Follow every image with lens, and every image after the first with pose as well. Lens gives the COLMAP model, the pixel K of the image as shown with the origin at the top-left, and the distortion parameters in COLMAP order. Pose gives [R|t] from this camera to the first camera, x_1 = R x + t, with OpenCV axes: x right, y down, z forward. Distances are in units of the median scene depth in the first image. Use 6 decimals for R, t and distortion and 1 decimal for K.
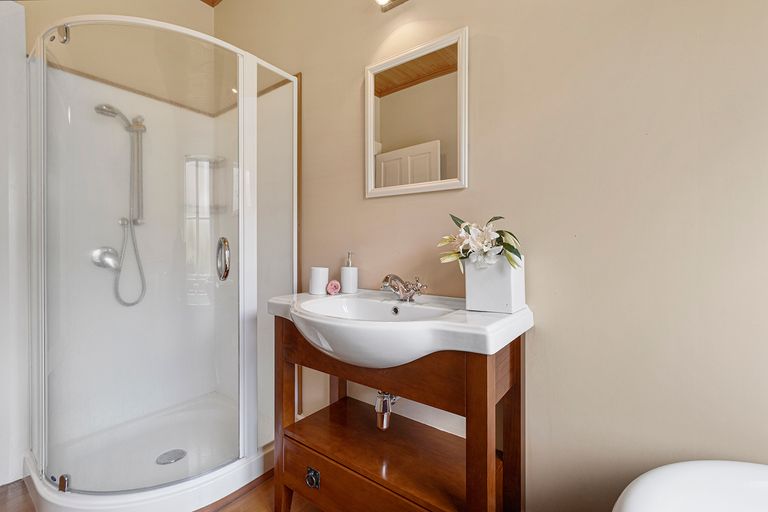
lens RADIAL K [[329.4, 0, 387.1], [0, 329.4, 253.8], [0, 0, 1]] dist [-0.000479, -0.000208]
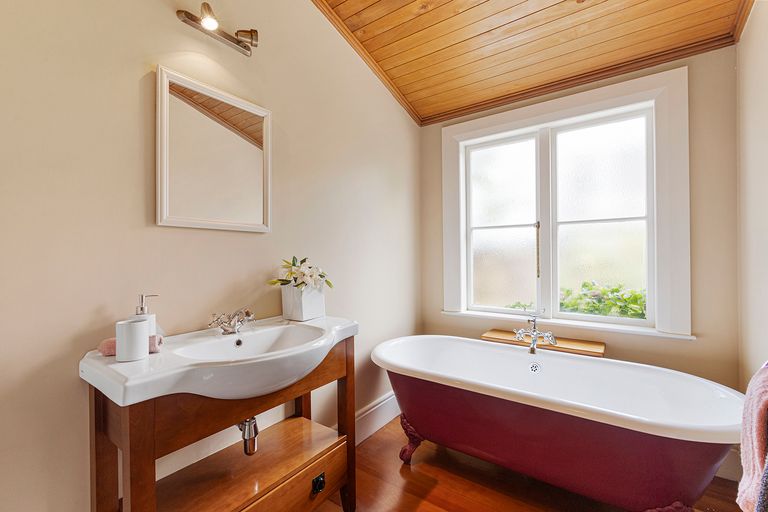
lens RADIAL K [[329.4, 0, 387.1], [0, 329.4, 253.8], [0, 0, 1]] dist [-0.000479, -0.000208]
pose [[-0.007870, -0.003982, 0.999961, -1.038982], [0.015262, 0.999875, 0.004102, -0.110154], [-0.999853, 0.015293, -0.007808, 0.528188]]
